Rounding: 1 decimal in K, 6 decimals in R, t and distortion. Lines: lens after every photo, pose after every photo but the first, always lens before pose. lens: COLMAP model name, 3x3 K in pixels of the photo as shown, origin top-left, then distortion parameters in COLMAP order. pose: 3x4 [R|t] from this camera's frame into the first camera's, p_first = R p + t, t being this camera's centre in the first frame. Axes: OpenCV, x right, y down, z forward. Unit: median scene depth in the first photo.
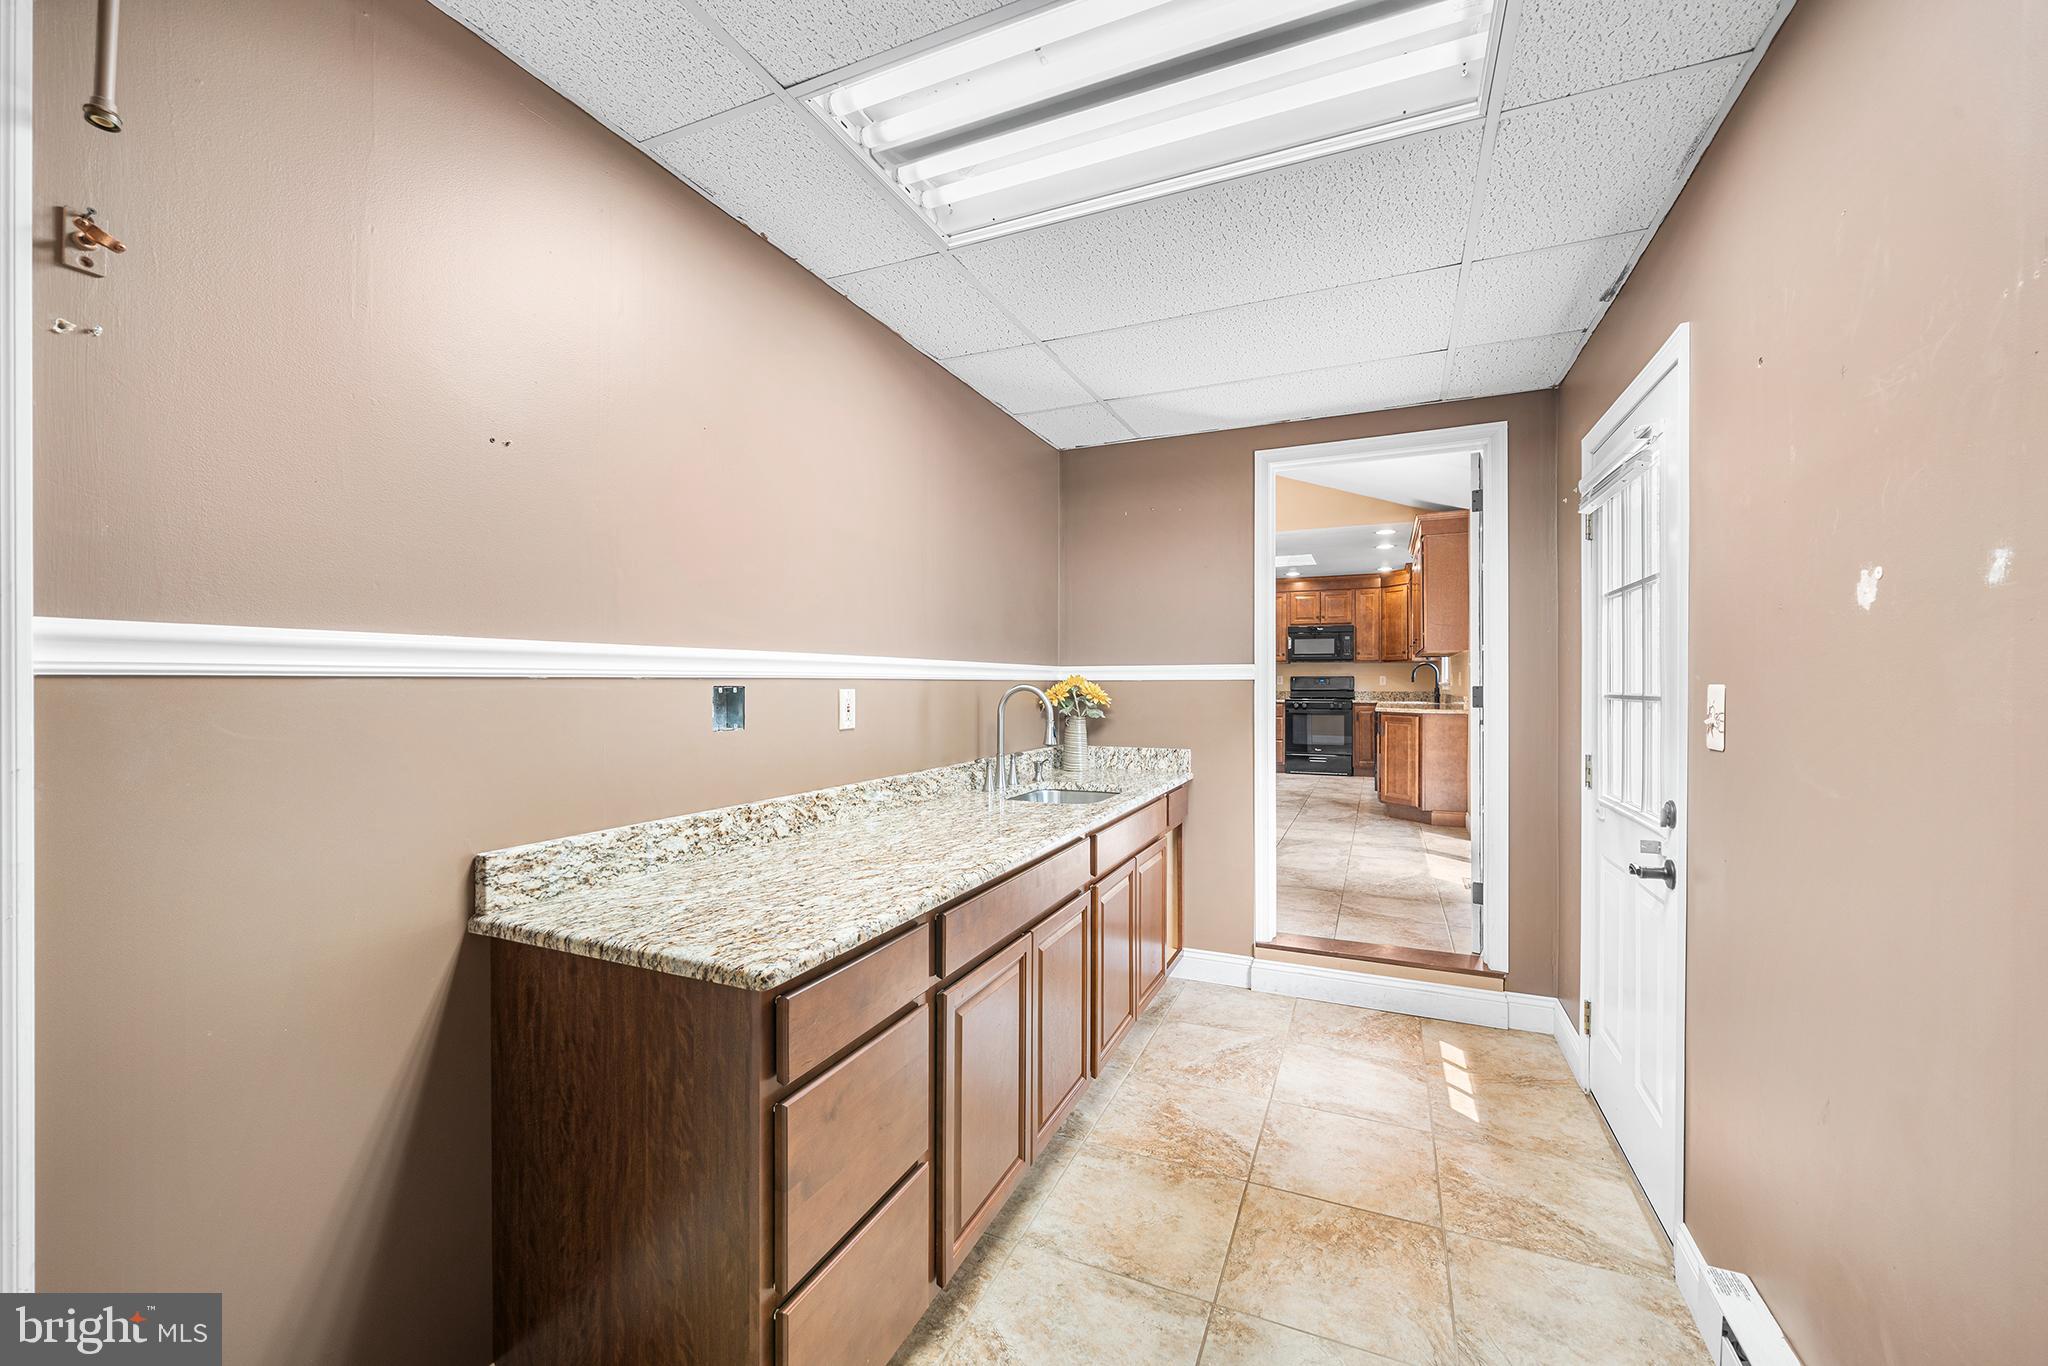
lens RADIAL K [[801.5, 0, 1028.4], [0, 801.5, 683.5], [0, 0, 1]] dist [-0.000419, -0.000092]
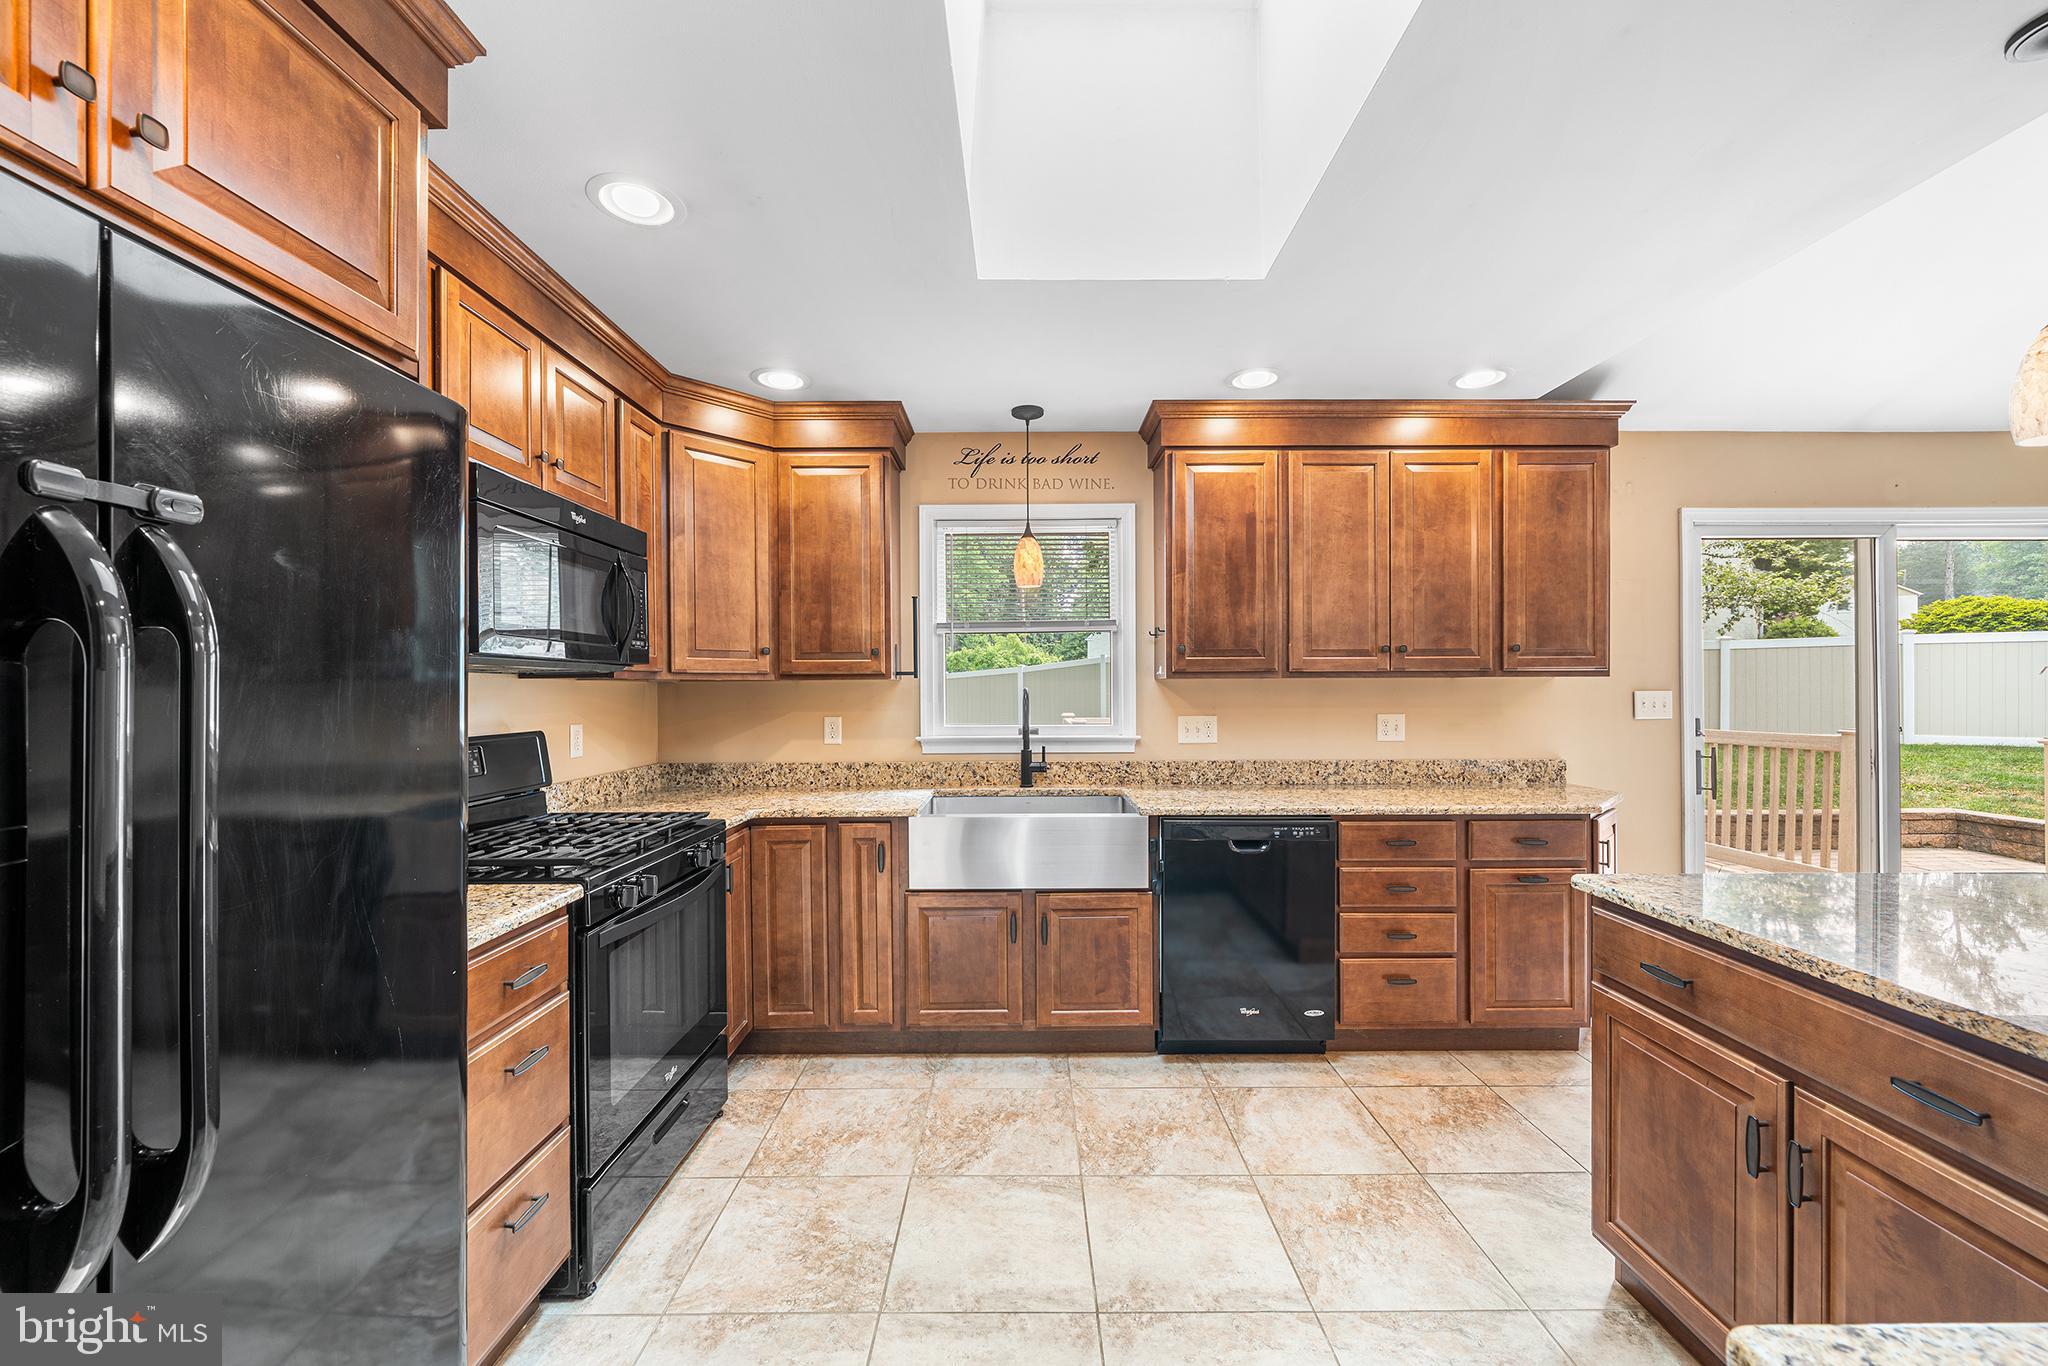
lens RADIAL K [[778.7, 0, 1025.6], [0, 778.7, 685.3], [0, 0, 1]] dist [0.002291, 0.000137]
pose [[-0.406903, 0.005064, 0.913457, 0.128516], [0.004112, 0.999985, -0.003712, -0.022714], [-0.913462, 0.002246, -0.406918, 1.012182]]
